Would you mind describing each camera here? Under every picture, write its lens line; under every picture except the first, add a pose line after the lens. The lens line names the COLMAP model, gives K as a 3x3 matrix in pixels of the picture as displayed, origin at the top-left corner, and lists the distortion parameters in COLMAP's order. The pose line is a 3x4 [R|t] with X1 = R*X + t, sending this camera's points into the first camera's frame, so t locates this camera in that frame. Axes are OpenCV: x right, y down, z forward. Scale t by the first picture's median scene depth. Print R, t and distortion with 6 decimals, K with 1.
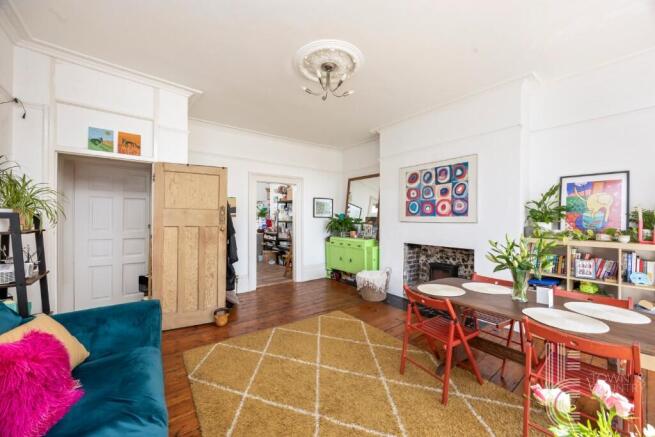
lens RADIAL K [[249.6, 0, 327.5], [0, 249.6, 218.5], [0, 0, 1]] dist [-0.000612, -0.000039]
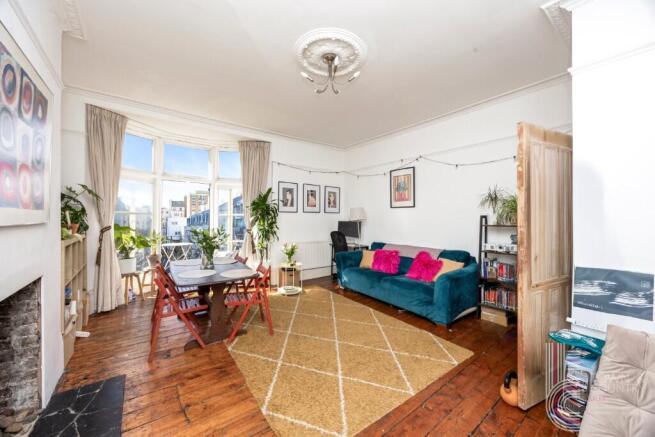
lens RADIAL K [[249.6, 0, 327.5], [0, 249.6, 218.5], [0, 0, 1]] dist [-0.000612, -0.000039]
pose [[-0.999989, -0.004349, 0.001642, 0.001050], [-0.004344, 0.999987, 0.002720, 0.005012], [-0.001654, 0.002713, -0.999995, 1.364735]]
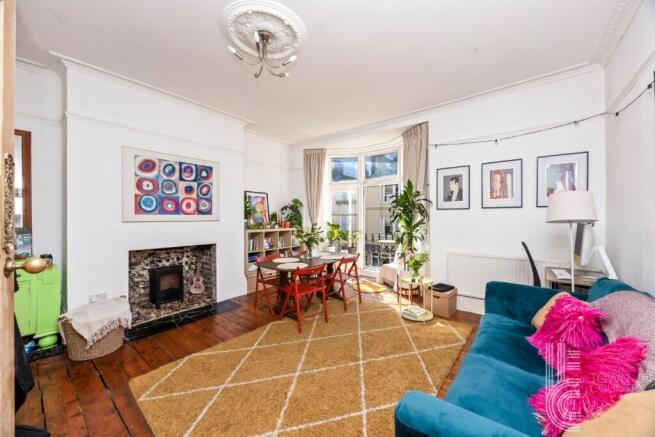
lens RADIAL K [[249.6, 0, 327.5], [0, 249.6, 218.5], [0, 0, 1]] dist [-0.000612, -0.000039]
pose [[-0.243094, -0.005375, 0.969988, -0.607951], [0.005187, 0.999963, 0.006841, 0.001998], [-0.969989, 0.006695, -0.243057, 0.700748]]
